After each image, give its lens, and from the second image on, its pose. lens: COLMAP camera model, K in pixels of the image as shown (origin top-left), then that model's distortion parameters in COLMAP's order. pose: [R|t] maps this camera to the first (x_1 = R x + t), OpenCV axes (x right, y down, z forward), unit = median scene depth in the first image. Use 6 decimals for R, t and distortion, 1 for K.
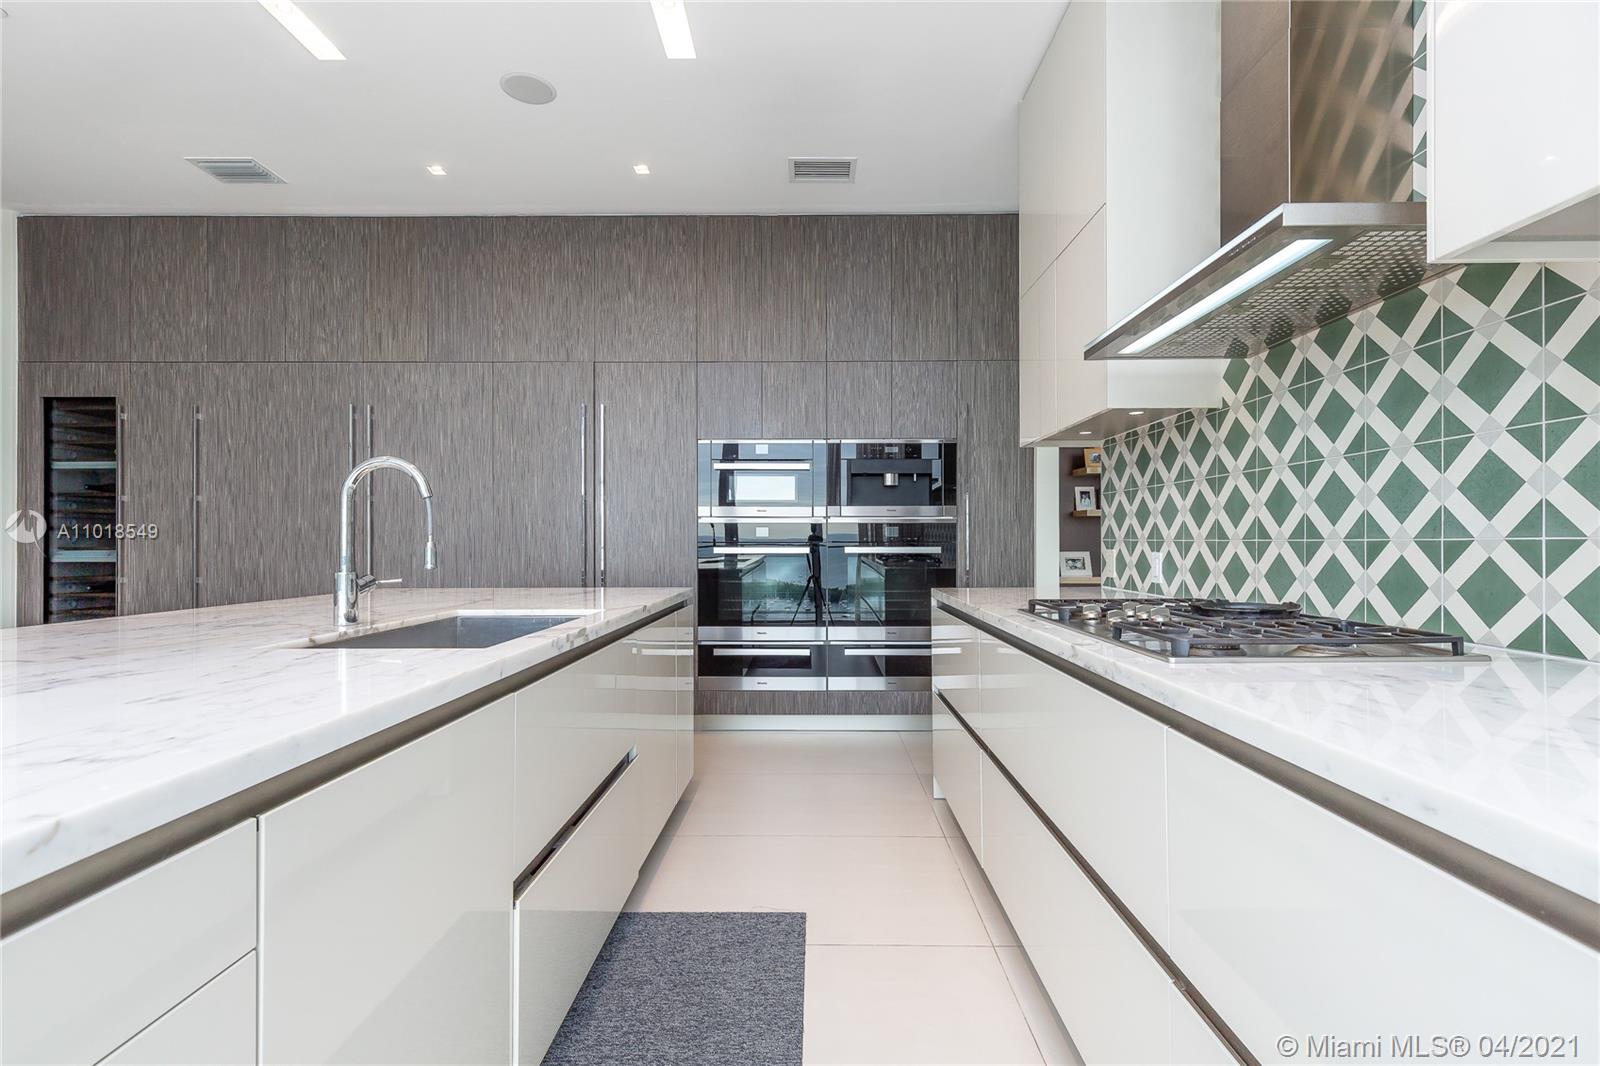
lens RADIAL K [[722.7, 0, 785.2], [0, 722.7, 536.7], [0, 0, 1]] dist [0.003515, -0.001549]
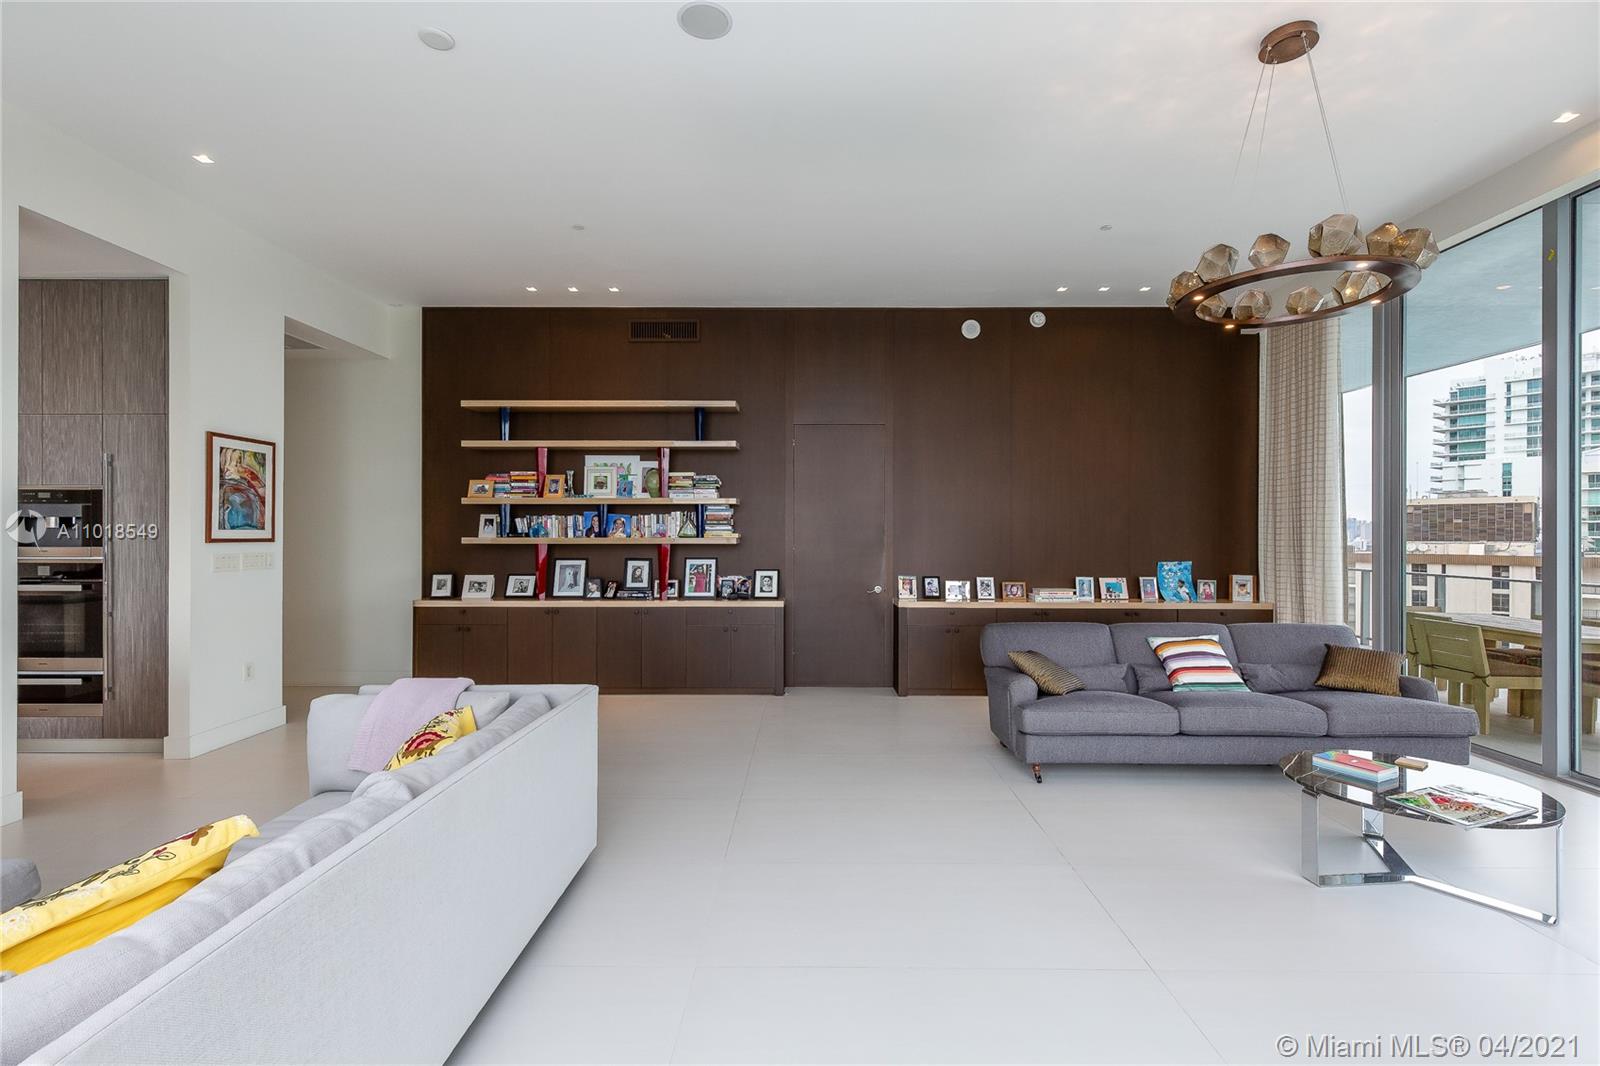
lens RADIAL K [[722.7, 0, 809.9], [0, 722.7, 531.5], [0, 0, 1]] dist [0.003515, -0.001549]
pose [[0.999909, 0.000266, -0.013482, 1.314097], [-0.000241, 0.999998, 0.001847, -0.068055], [0.013482, -0.001843, 0.999907, -0.076924]]
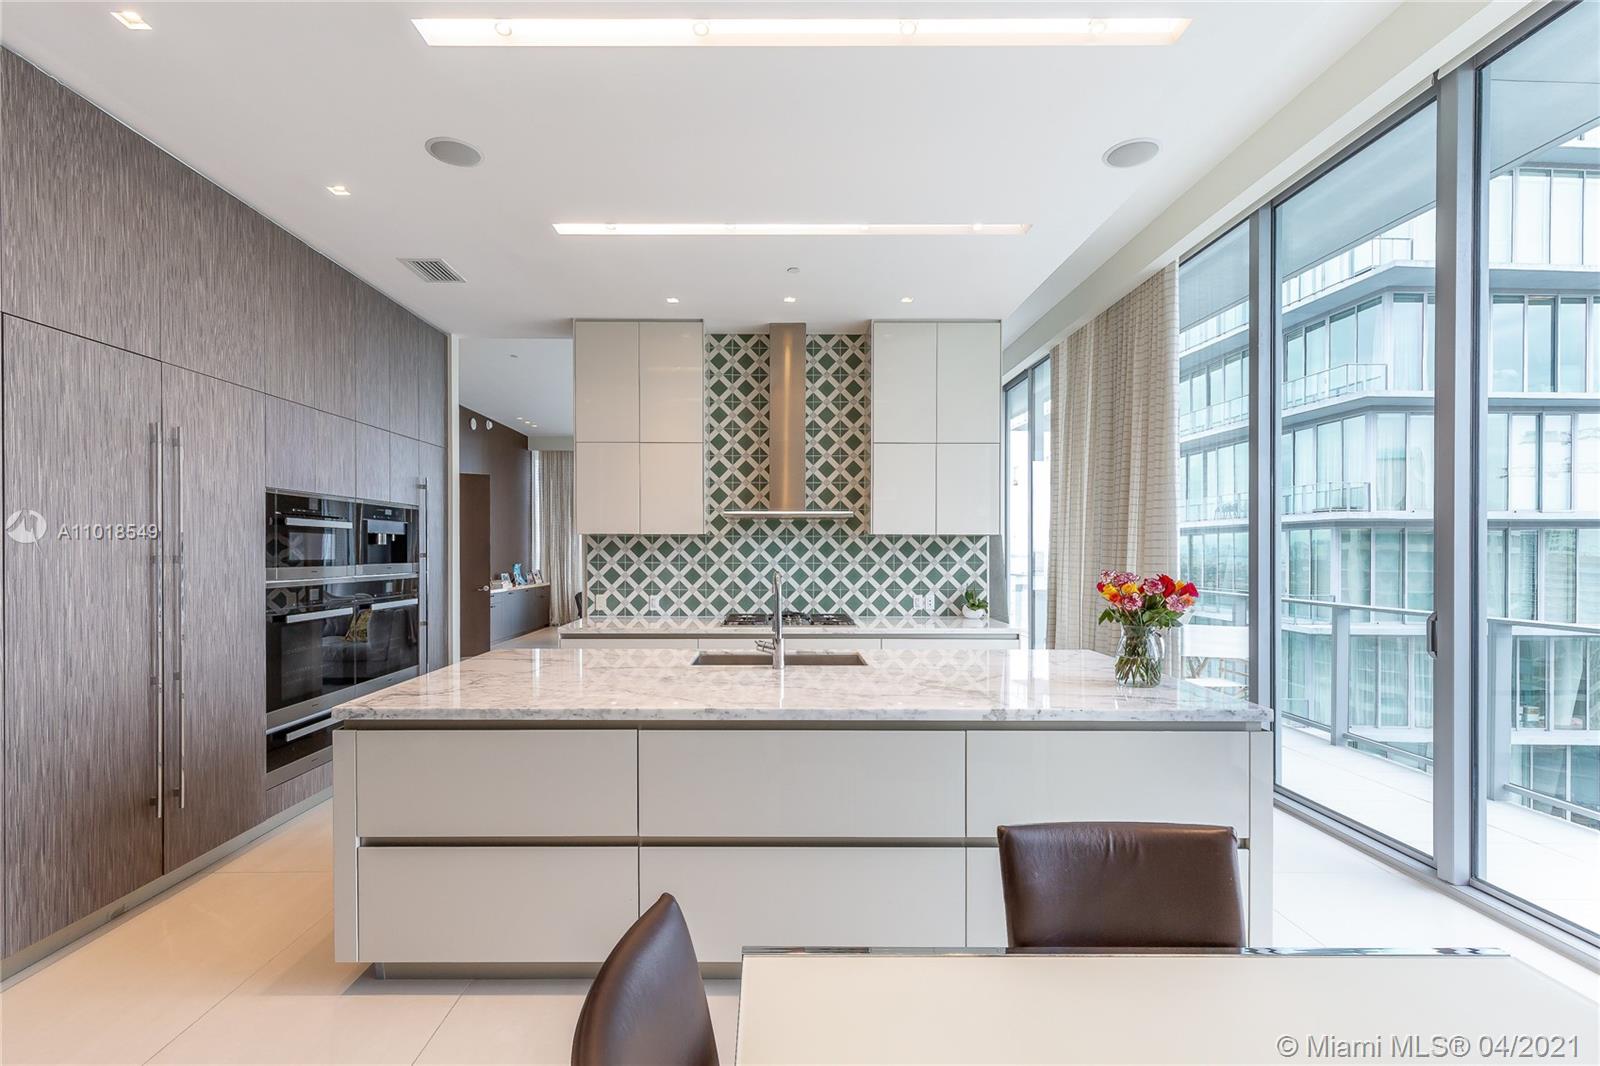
lens RADIAL K [[722.7, 0, 772.2], [0, 722.7, 562.8], [0, 0, 1]] dist [0.003515, -0.001549]
pose [[-0.007508, -0.016080, 0.999843, -0.958924], [-0.007571, 0.999843, 0.016023, -0.066089], [-0.999943, -0.007449, -0.007629, 0.424348]]
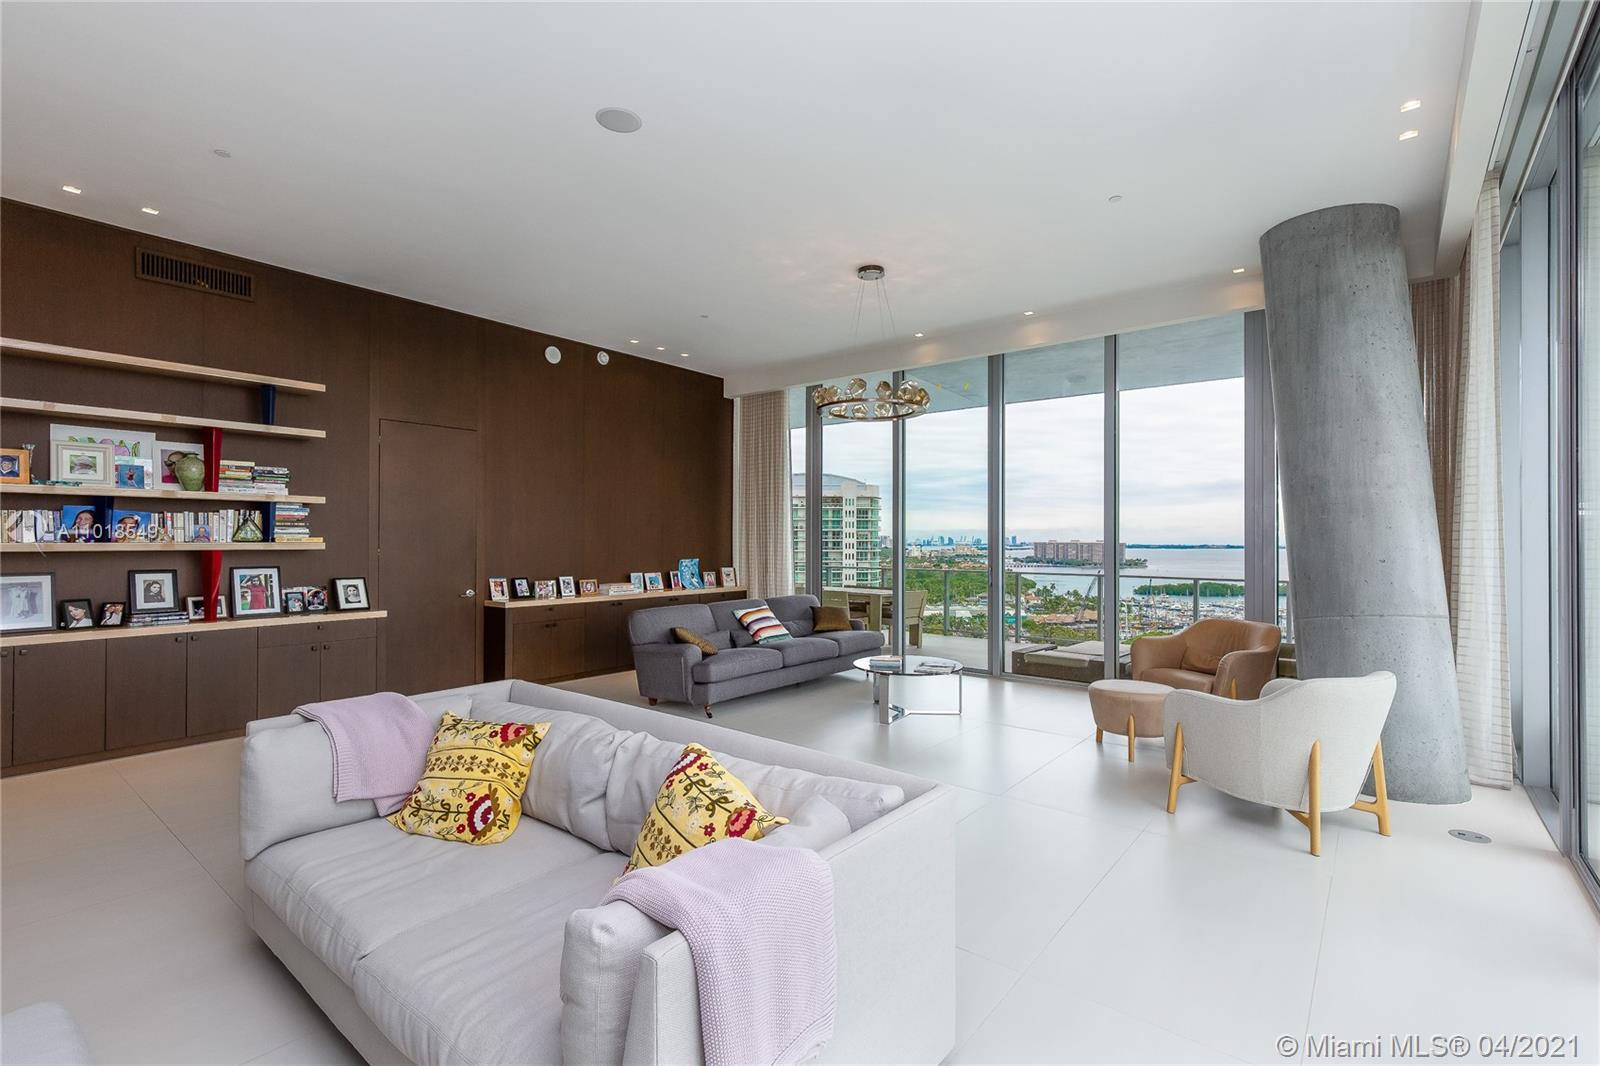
lens RADIAL K [[722.7, 0, 809.5], [0, 722.7, 537.4], [0, 0, 1]] dist [0.003515, -0.001549]
pose [[0.621458, 0.003248, 0.783440, 0.669605], [-0.006346, 0.999979, 0.000888, -0.067975], [-0.783421, -0.005524, 0.621466, -0.081299]]
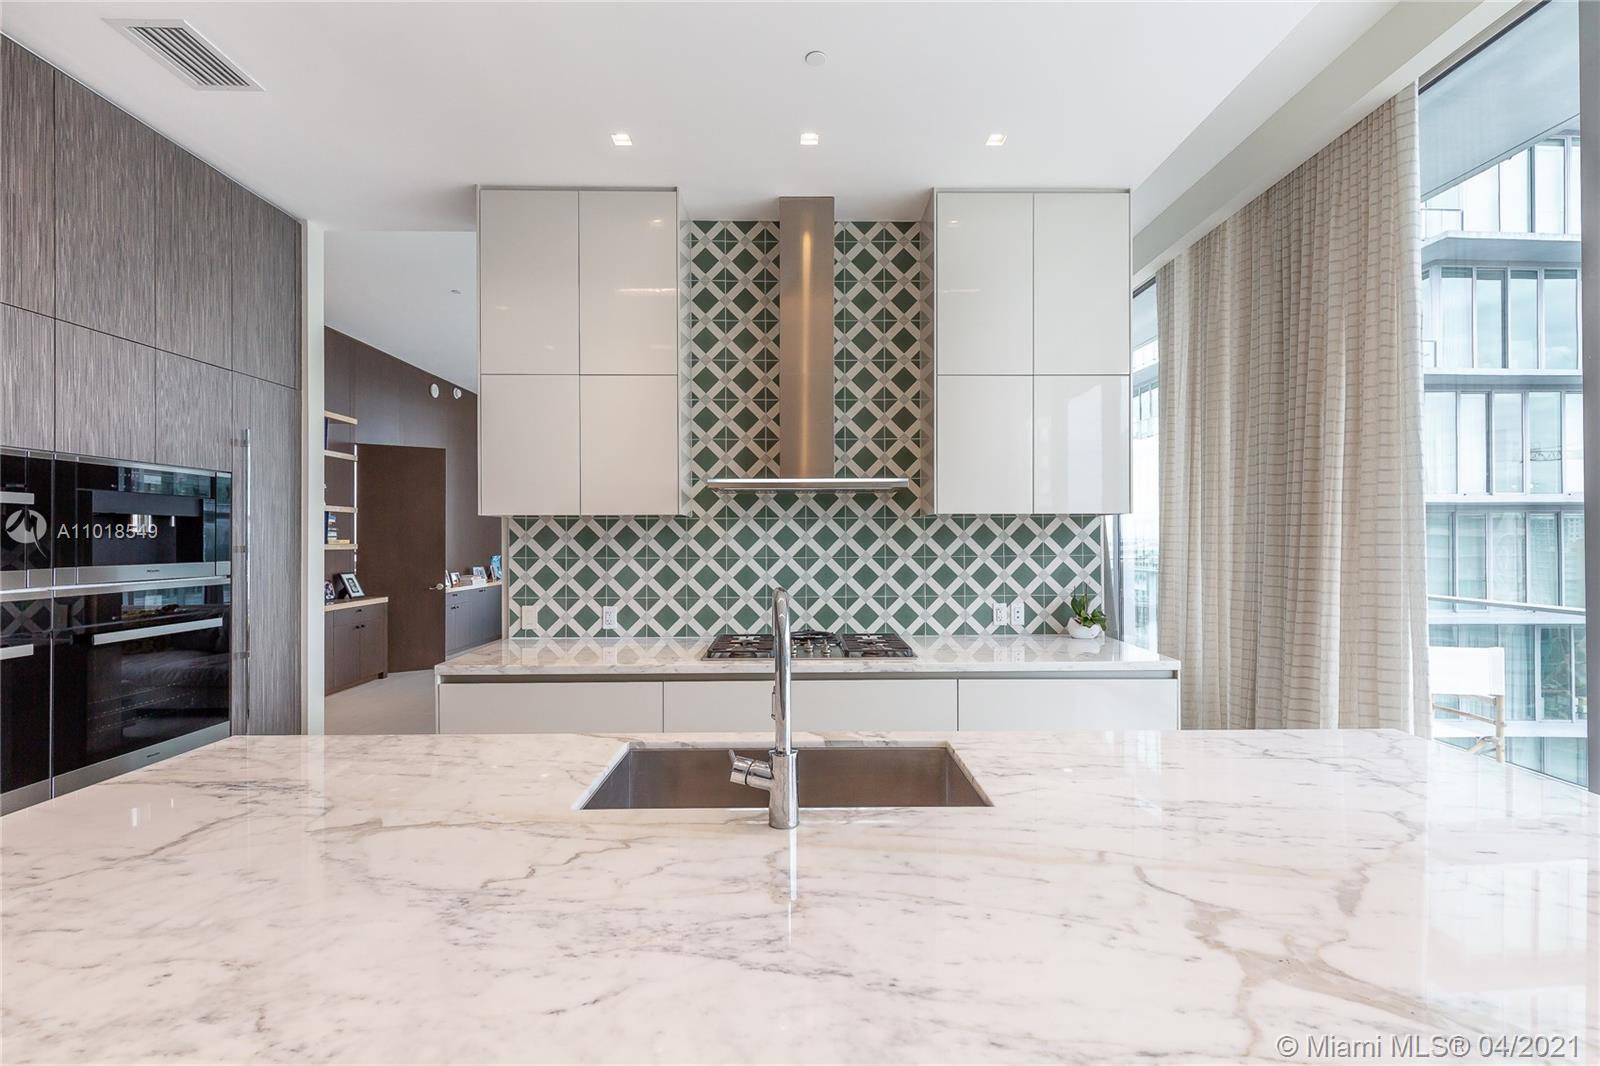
lens RADIAL K [[722.7, 0, 821.7], [0, 722.7, 536.5], [0, 0, 1]] dist [0.003515, -0.001549]
pose [[-0.051532, 0.003217, 0.998666, -0.551713], [-0.003238, 0.999989, -0.003389, -0.067688], [-0.998666, -0.003408, -0.051521, 0.415291]]
